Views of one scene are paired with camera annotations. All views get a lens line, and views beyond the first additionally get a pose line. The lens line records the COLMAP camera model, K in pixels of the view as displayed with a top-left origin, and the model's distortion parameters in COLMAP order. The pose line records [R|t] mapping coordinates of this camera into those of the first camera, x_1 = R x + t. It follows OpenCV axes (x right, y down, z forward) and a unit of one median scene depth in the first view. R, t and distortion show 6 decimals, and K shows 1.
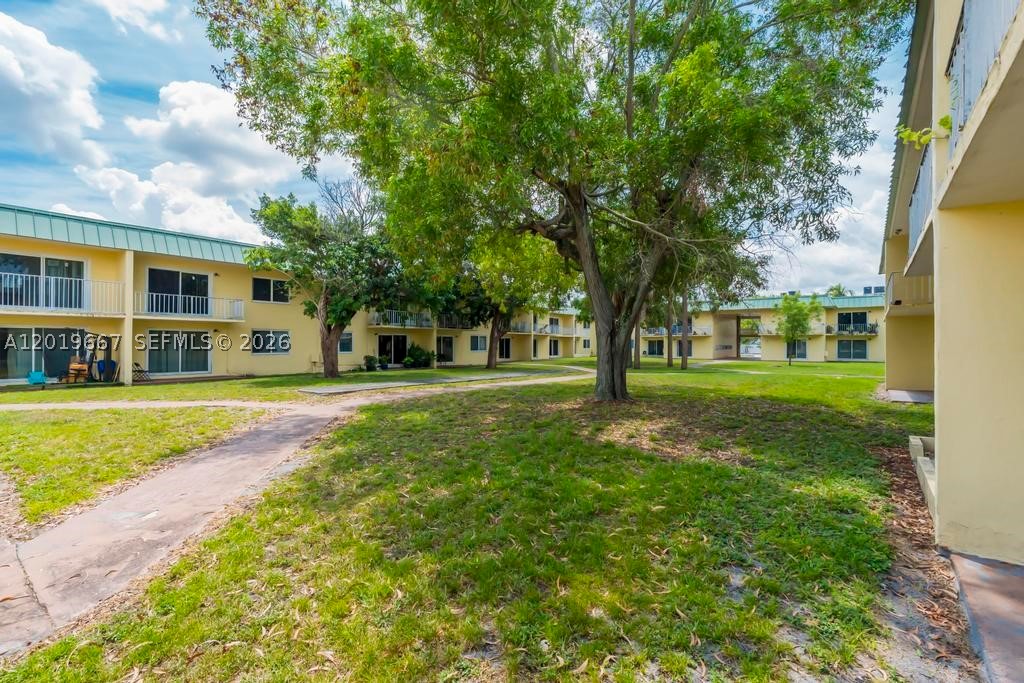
lens RADIAL K [[492.8, 0, 503.5], [0, 492.8, 338.7], [0, 0, 1]] dist [-0.011691, 0.001331]
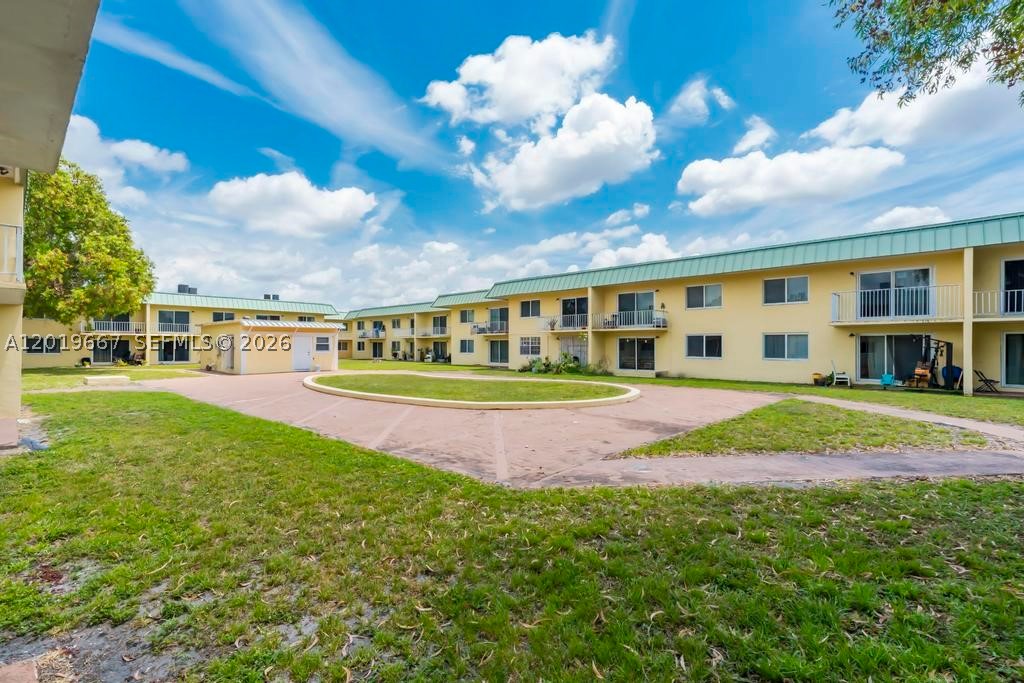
lens RADIAL K [[482.8, 0, 512.0], [0, 482.8, 341.5], [0, 0, 1]] dist [-0.004272, 0.000001]
pose [[-0.125045, -0.011421, -0.992085, 0.239017], [0.003512, 0.999922, -0.011954, 0.002465], [0.992145, -0.004979, -0.124995, 0.274542]]
